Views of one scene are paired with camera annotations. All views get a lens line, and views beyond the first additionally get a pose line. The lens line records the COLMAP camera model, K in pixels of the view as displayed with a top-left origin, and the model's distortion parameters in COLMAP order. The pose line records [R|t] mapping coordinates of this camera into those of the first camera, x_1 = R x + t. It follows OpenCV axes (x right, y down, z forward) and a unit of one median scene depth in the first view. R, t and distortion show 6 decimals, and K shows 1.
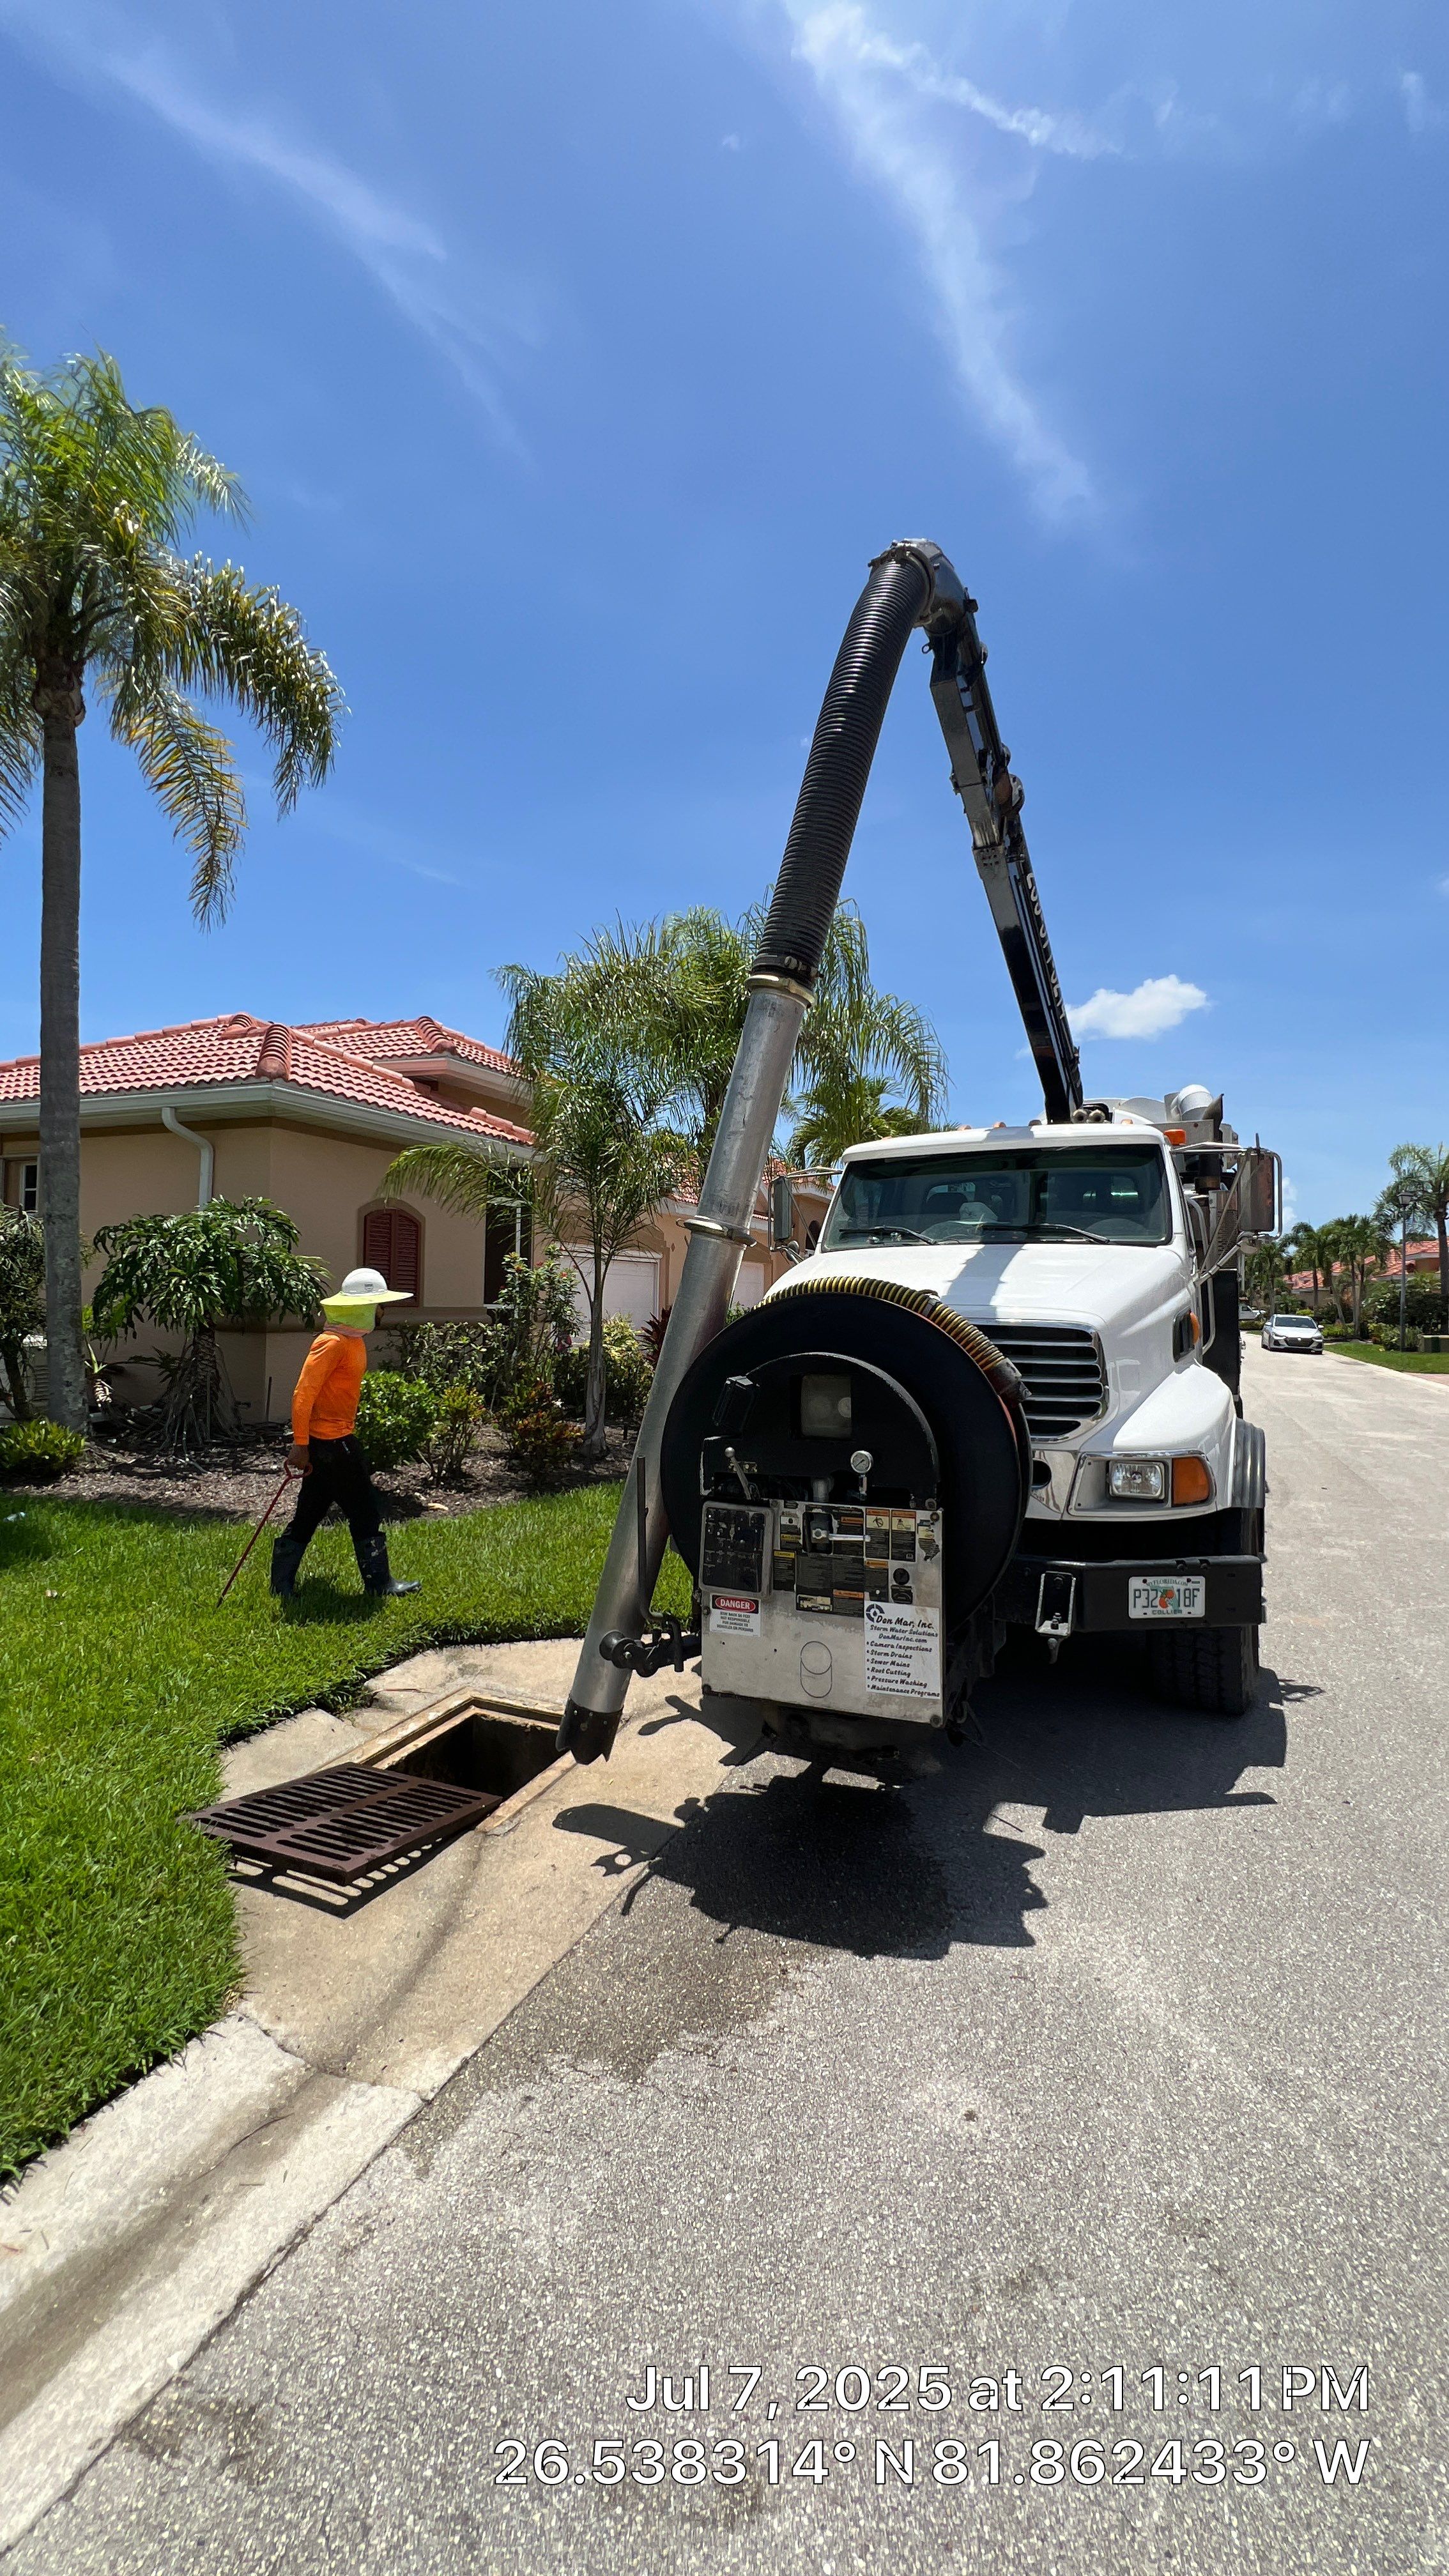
lens RADIAL K [[1043.5, 0, 724.5], [0, 1043.5, 1298.6], [0, 0, 1]] dist [-0.002642, 0.000065]
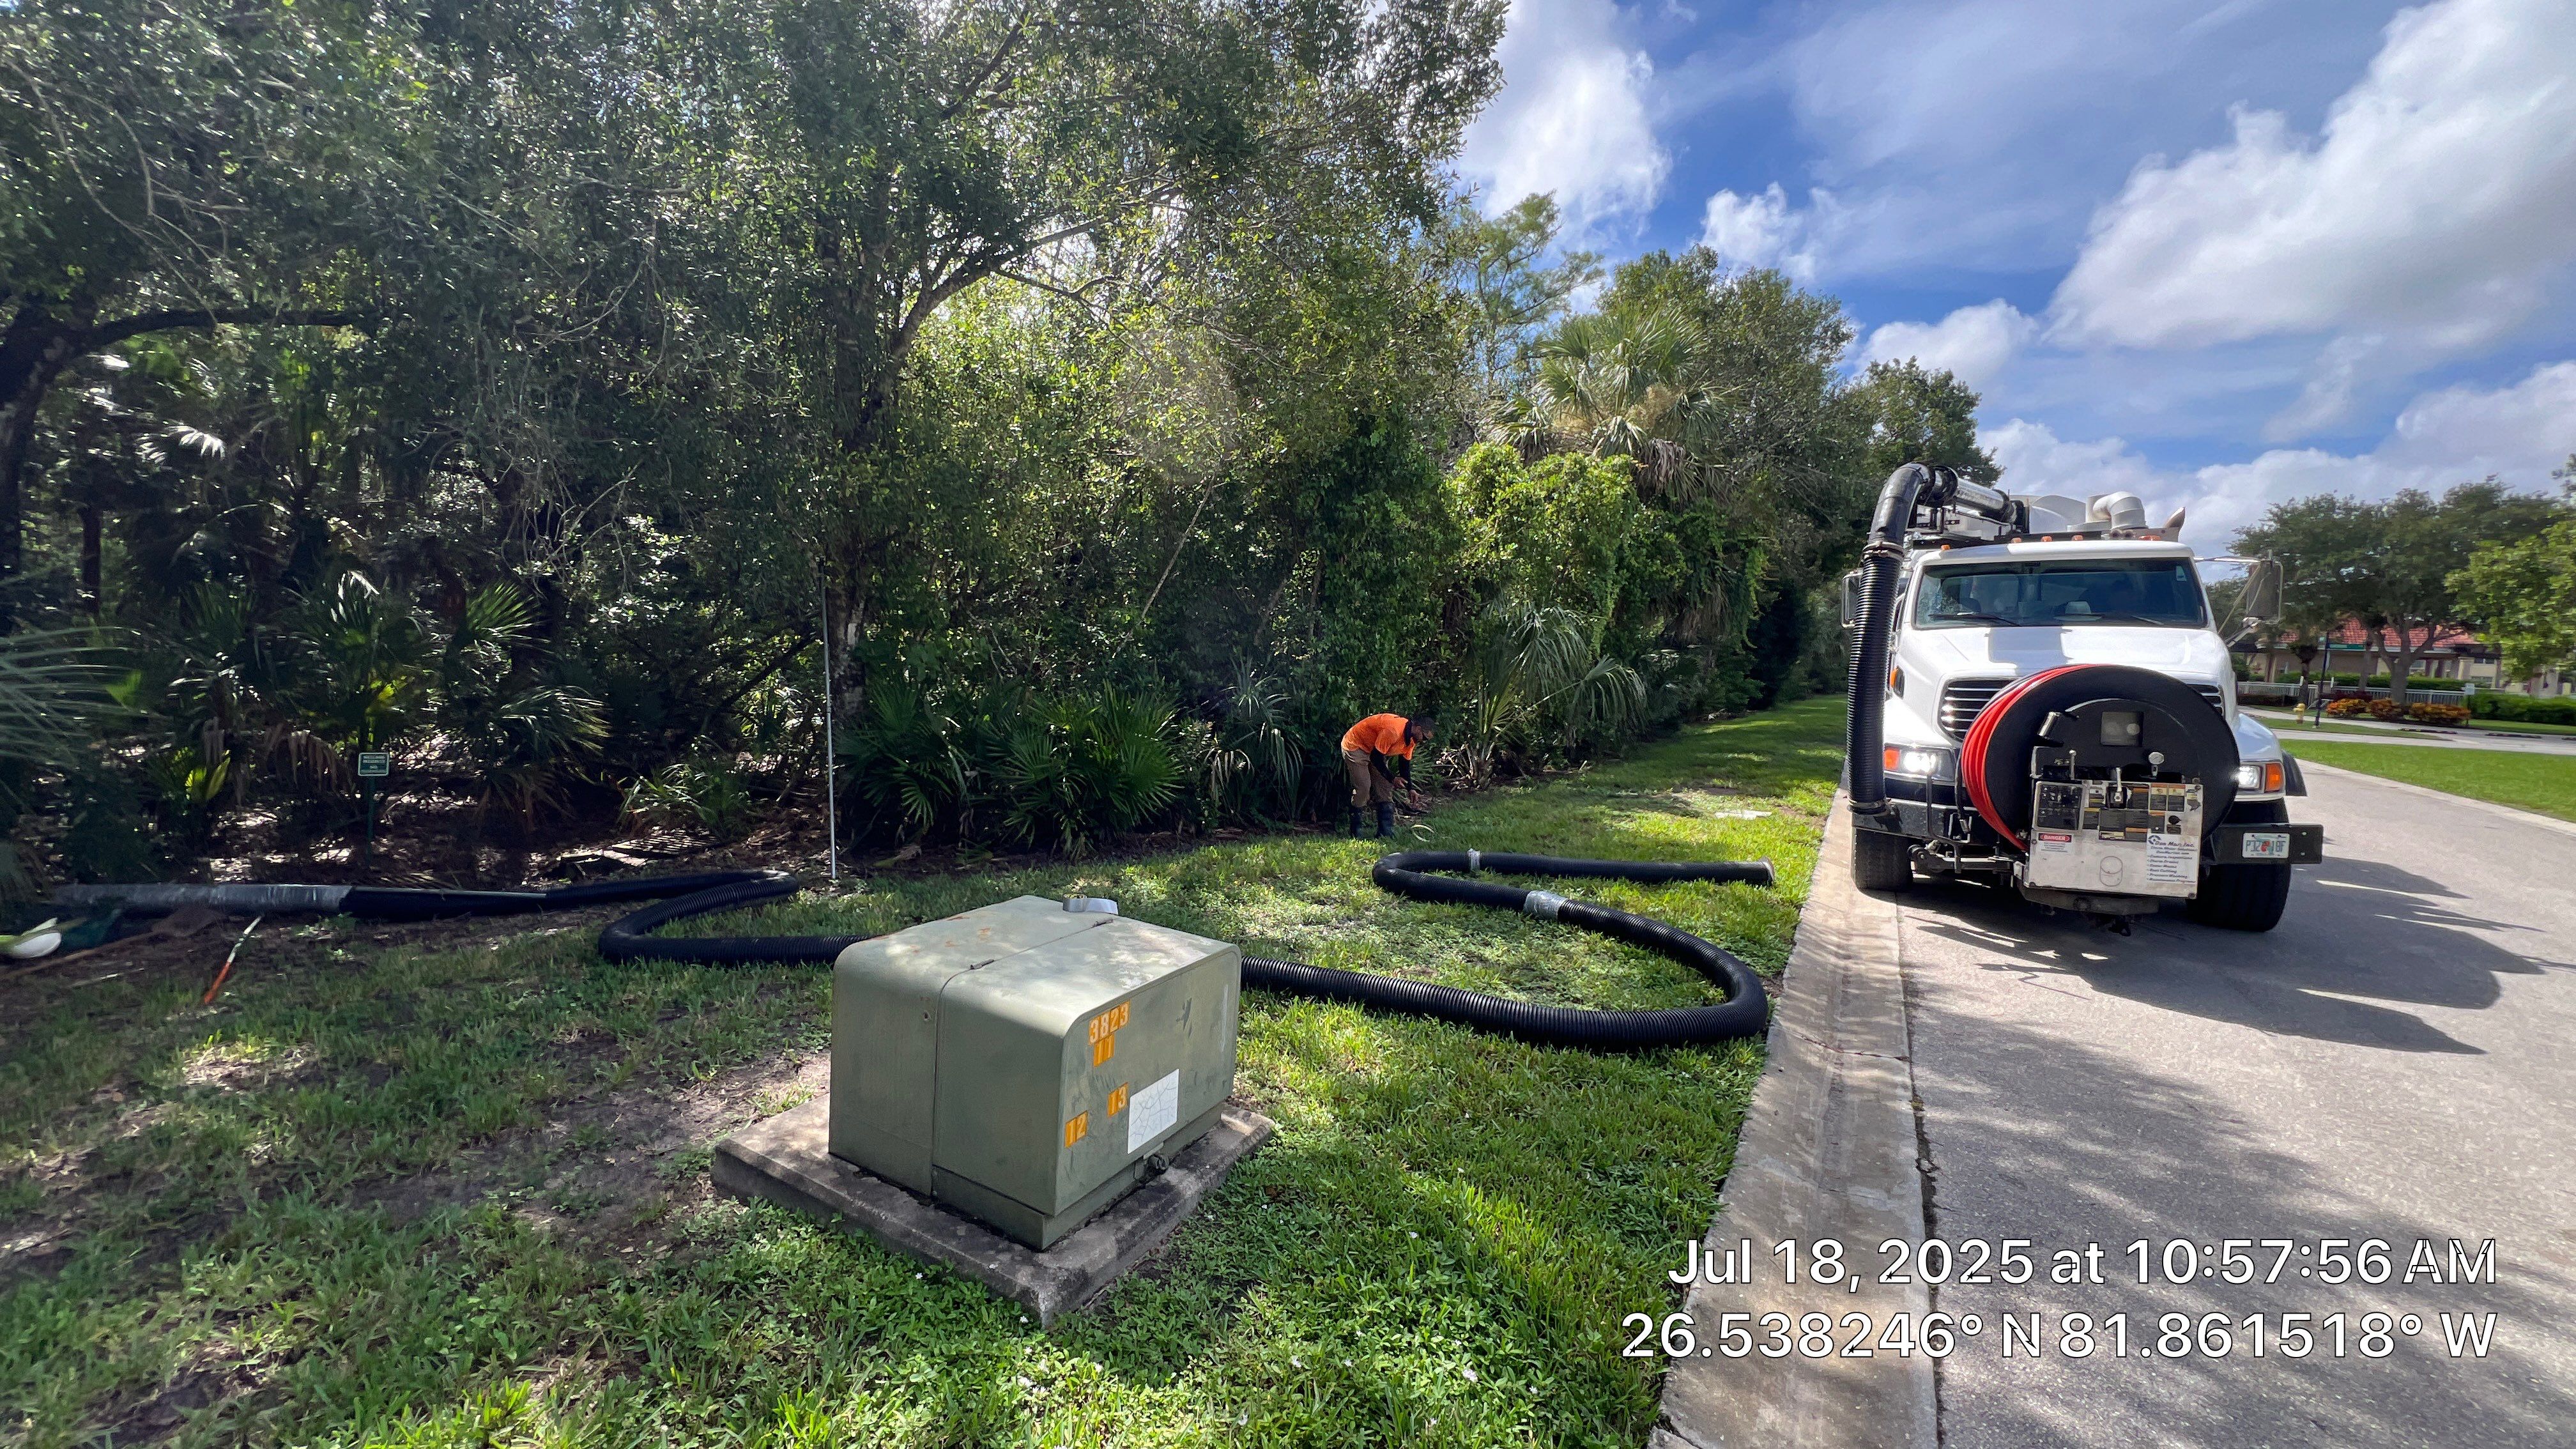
lens RADIAL K [[1043.5, 0, 1288.0], [0, 1043.5, 724.5], [0, 0, 1]] dist [-0.002642, 0.000065]
pose [[0.997464, 0.004444, -0.071035, -1.217334], [0.001099, 0.996968, 0.077805, -0.045845], [0.071166, -0.077686, 0.994435, -0.899627]]
